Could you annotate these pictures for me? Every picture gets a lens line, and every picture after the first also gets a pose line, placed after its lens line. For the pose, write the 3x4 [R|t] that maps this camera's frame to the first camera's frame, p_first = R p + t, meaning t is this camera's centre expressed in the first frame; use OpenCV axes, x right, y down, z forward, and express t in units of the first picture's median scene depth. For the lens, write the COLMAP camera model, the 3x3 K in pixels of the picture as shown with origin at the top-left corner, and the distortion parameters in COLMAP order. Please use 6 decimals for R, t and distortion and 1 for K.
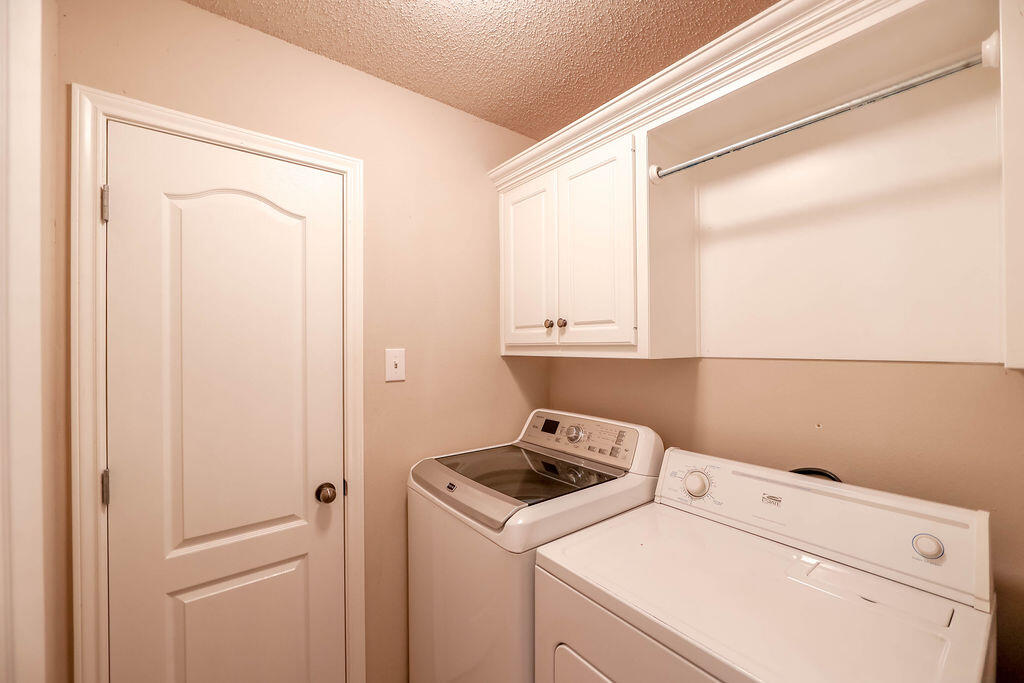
lens RADIAL K [[413.4, 0, 513.0], [0, 413.4, 343.6], [0, 0, 1]] dist [-0.008972, 0.000346]
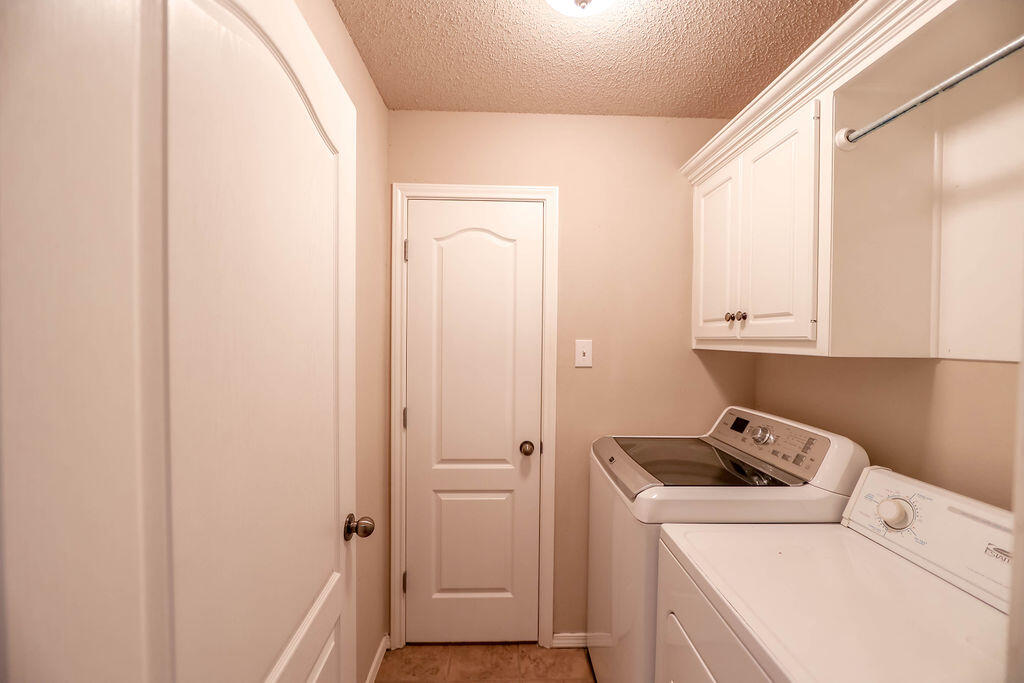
lens RADIAL K [[404.3, 0, 511.9], [0, 404.3, 343.9], [0, 0, 1]] dist [-0.006183, 0.000640]
pose [[0.808084, 0.024189, -0.588570, 0.257511], [-0.013220, 0.999650, 0.022934, 0.000027], [0.588918, -0.010751, 0.808121, -0.068506]]
